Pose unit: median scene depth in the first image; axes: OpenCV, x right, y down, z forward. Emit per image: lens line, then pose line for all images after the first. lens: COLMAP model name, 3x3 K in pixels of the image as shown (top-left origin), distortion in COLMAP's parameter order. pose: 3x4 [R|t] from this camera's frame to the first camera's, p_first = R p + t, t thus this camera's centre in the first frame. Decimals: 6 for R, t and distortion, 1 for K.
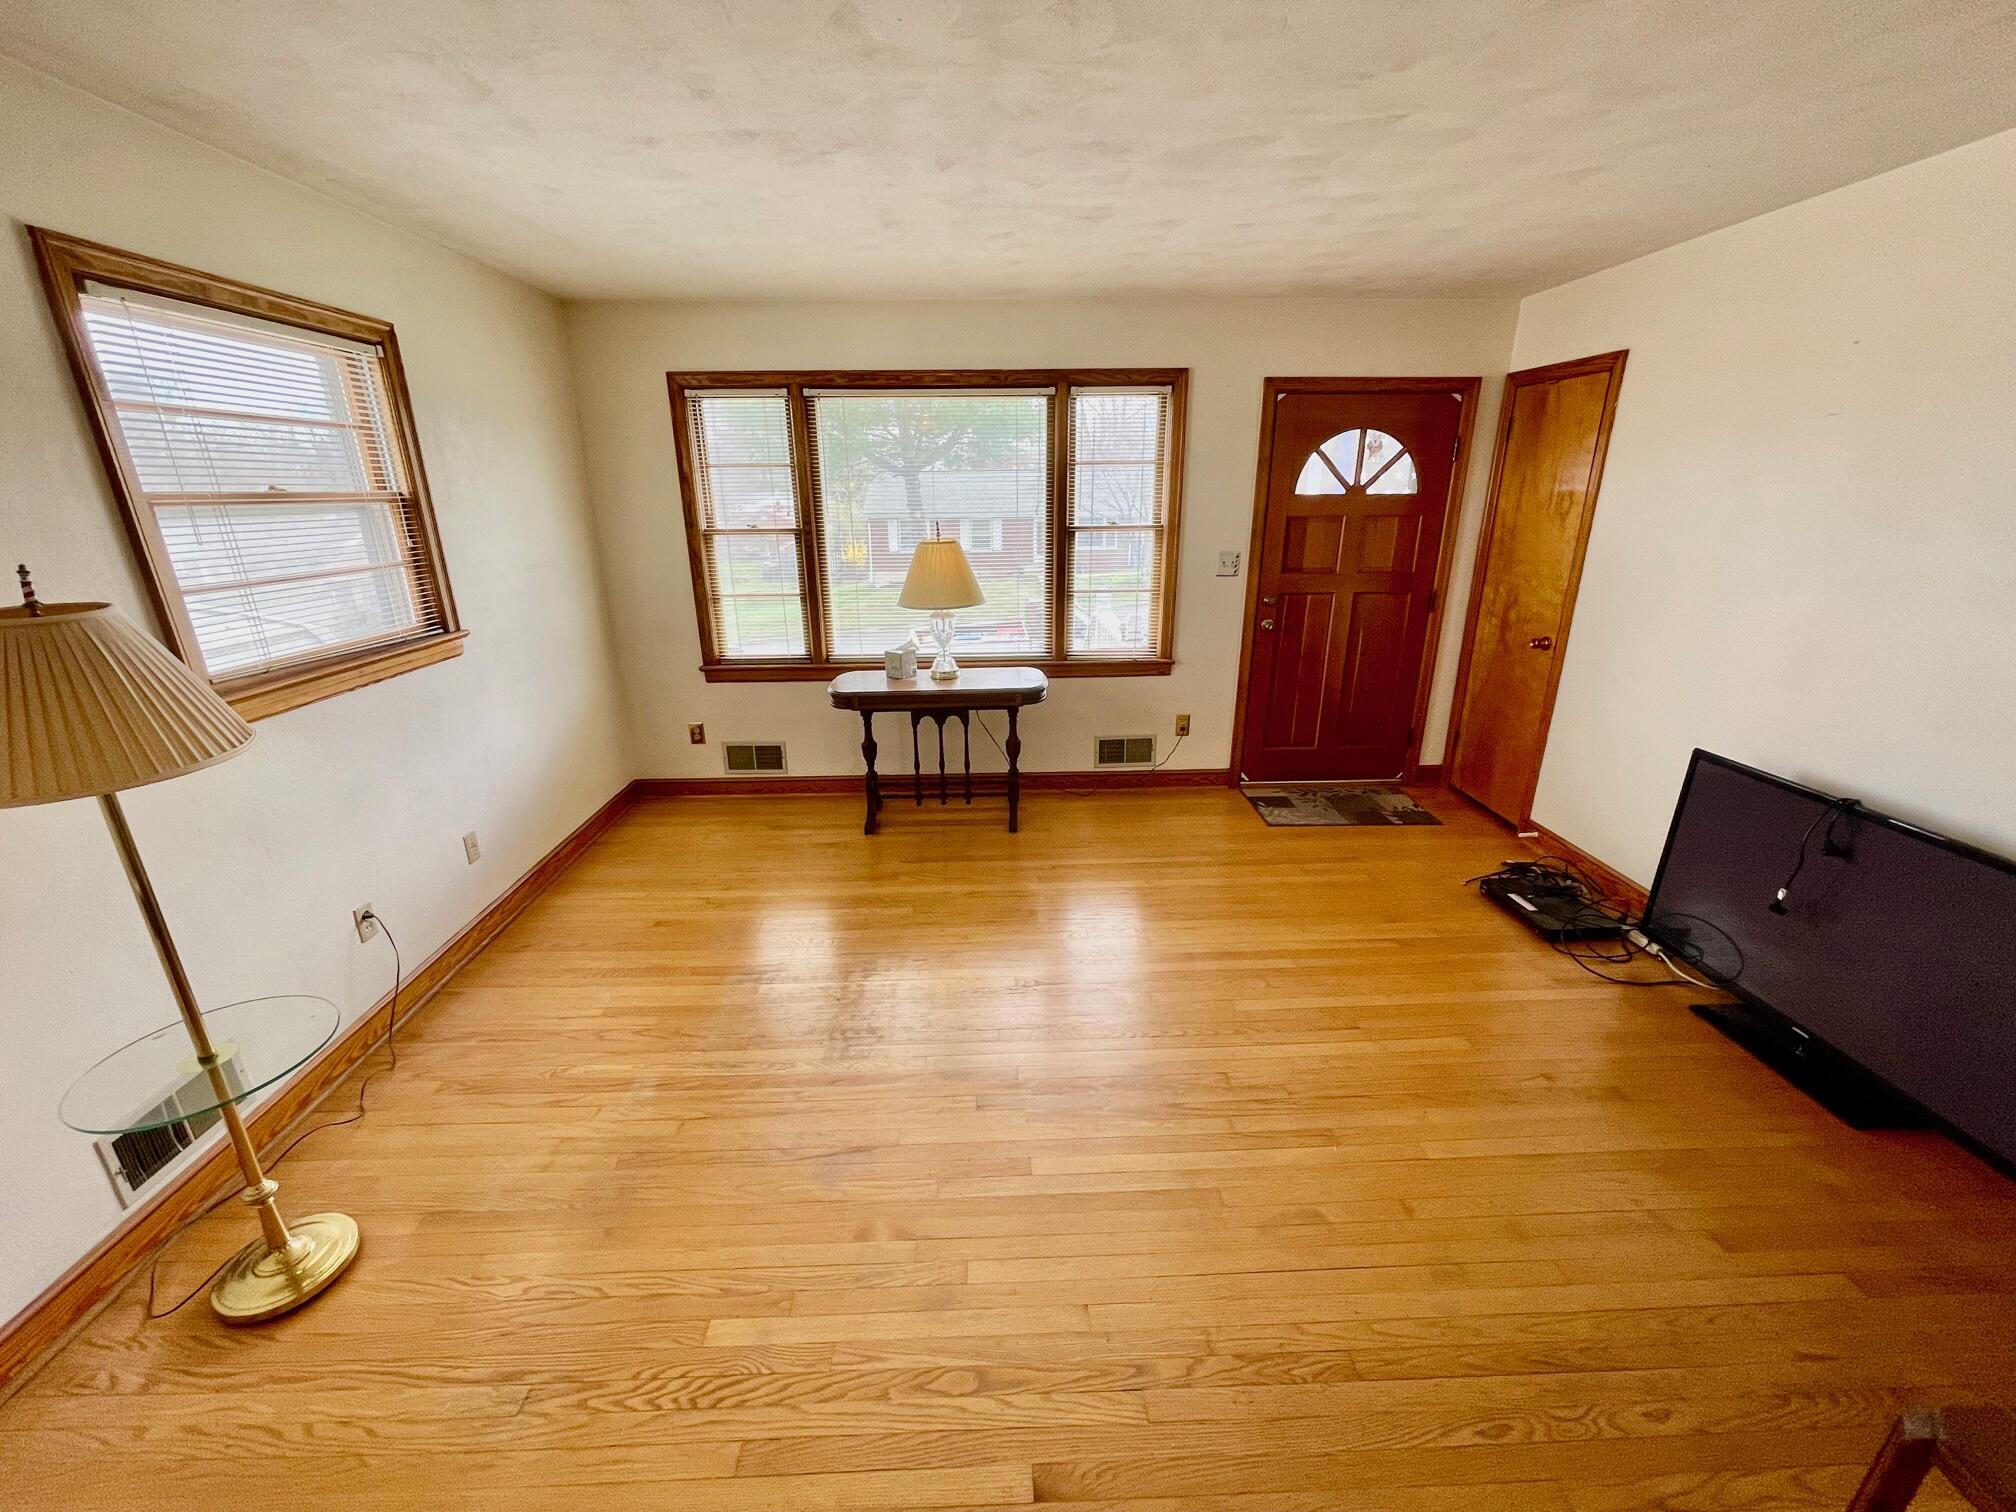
lens RADIAL K [[809.9, 0, 1015.9], [0, 809.9, 755.4], [0, 0, 1]] dist [-0.000633, 0.000161]
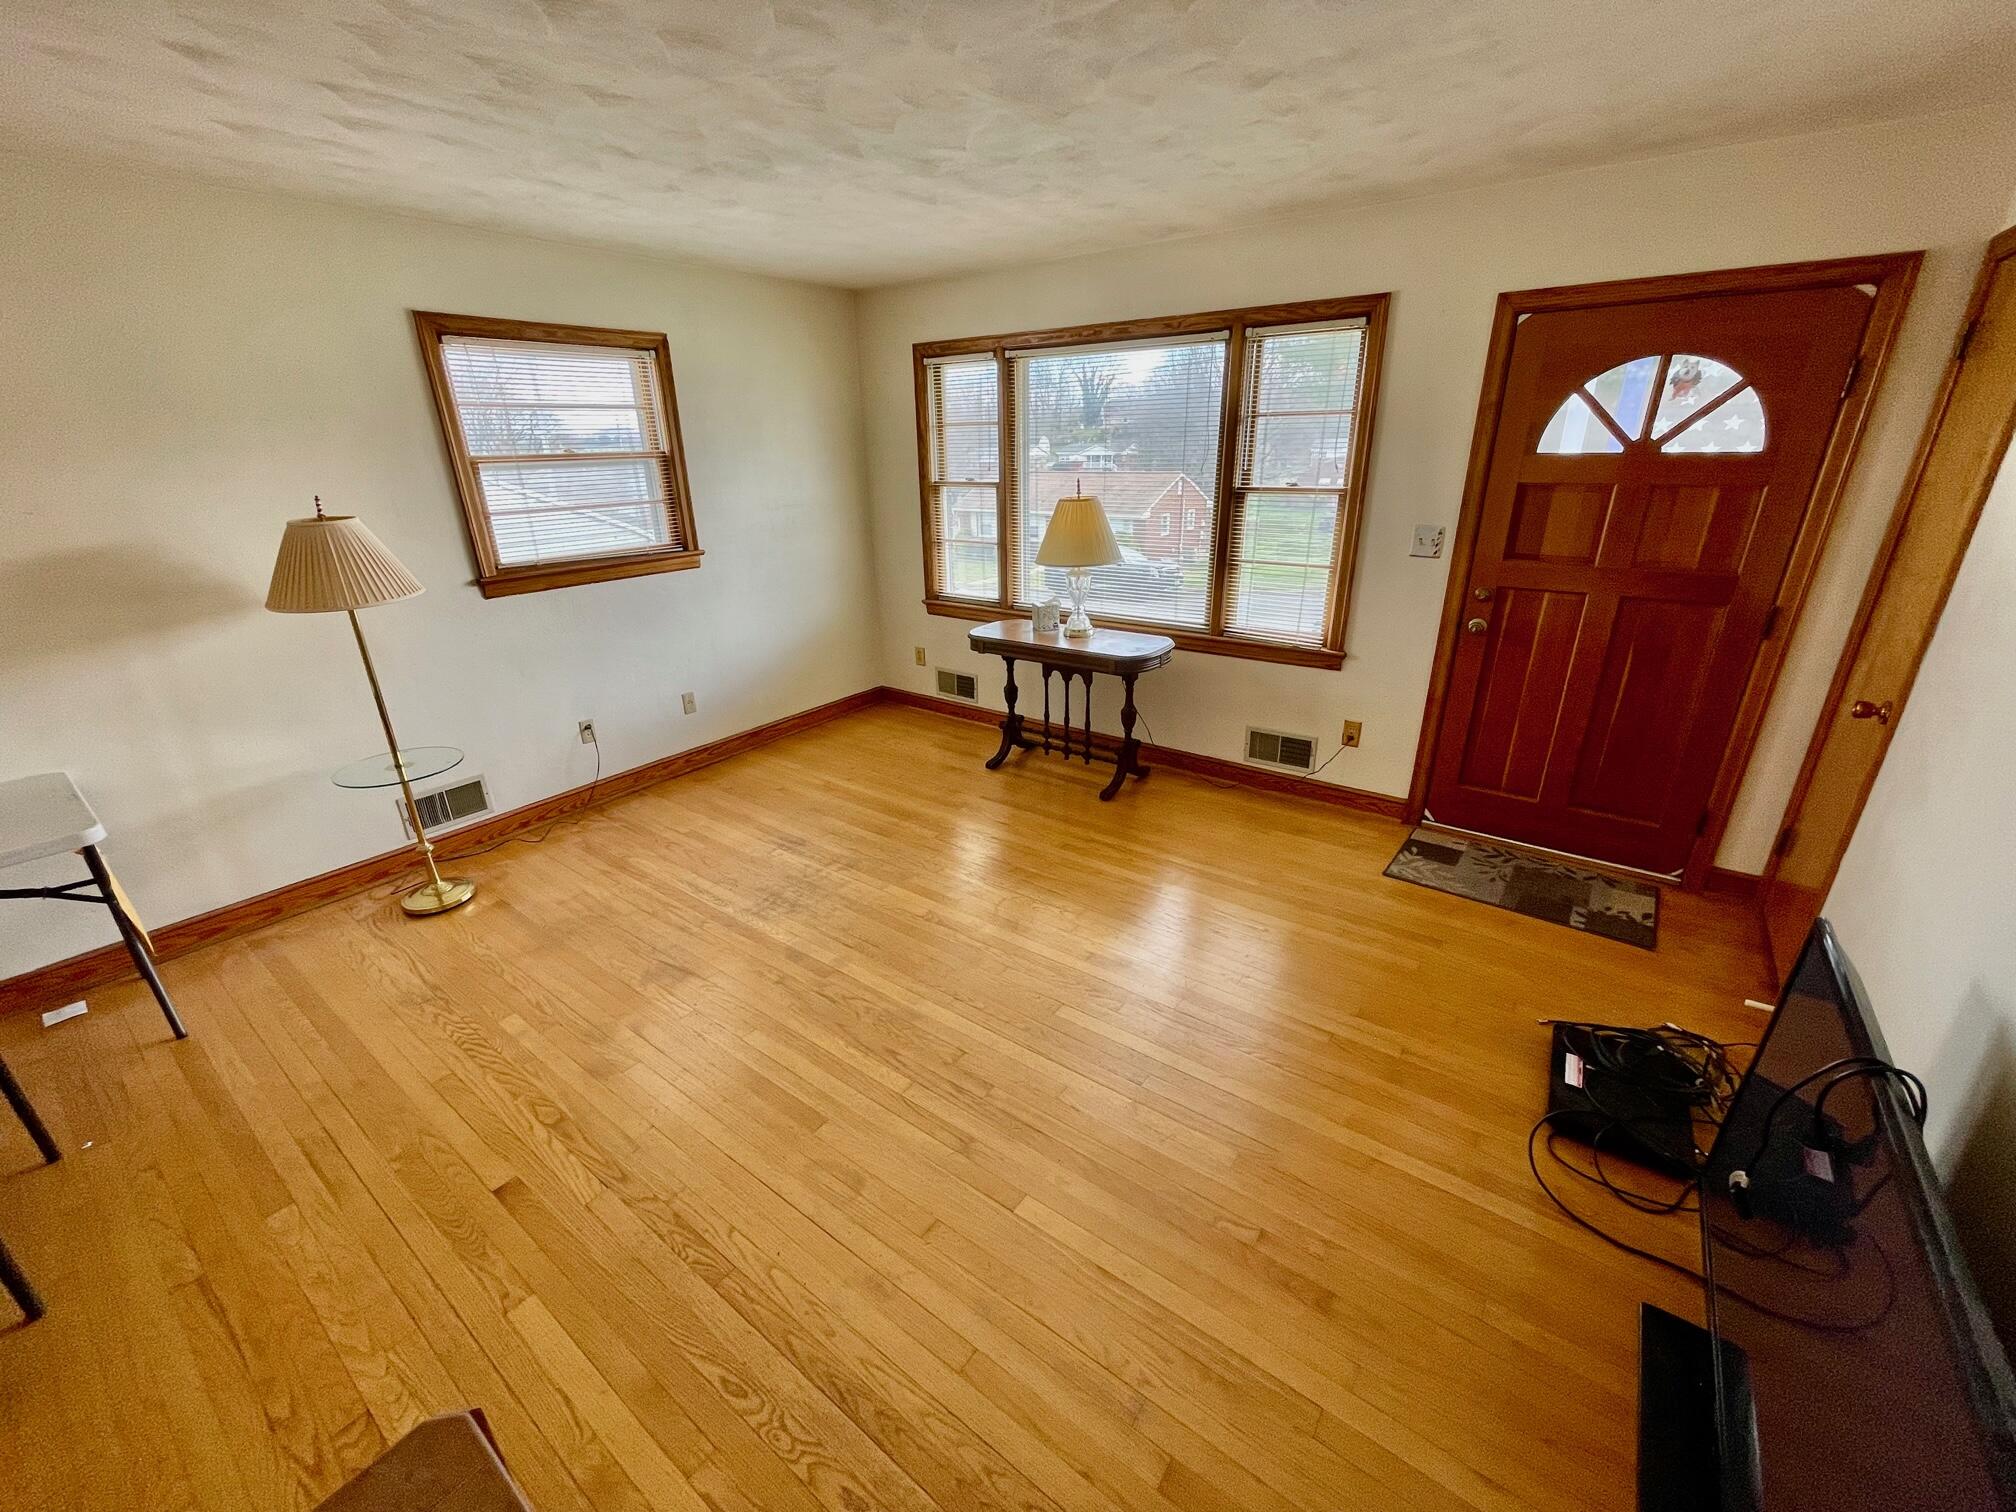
lens RADIAL K [[815.1, 0, 1005.8], [0, 815.1, 757.1], [0, 0, 1]] dist [0.000192, 0.000139]
pose [[0.781390, 0.221994, -0.583222, 0.465739], [-0.187160, 0.974931, 0.120337, -0.053156], [0.595315, 0.015126, 0.803350, 0.127410]]
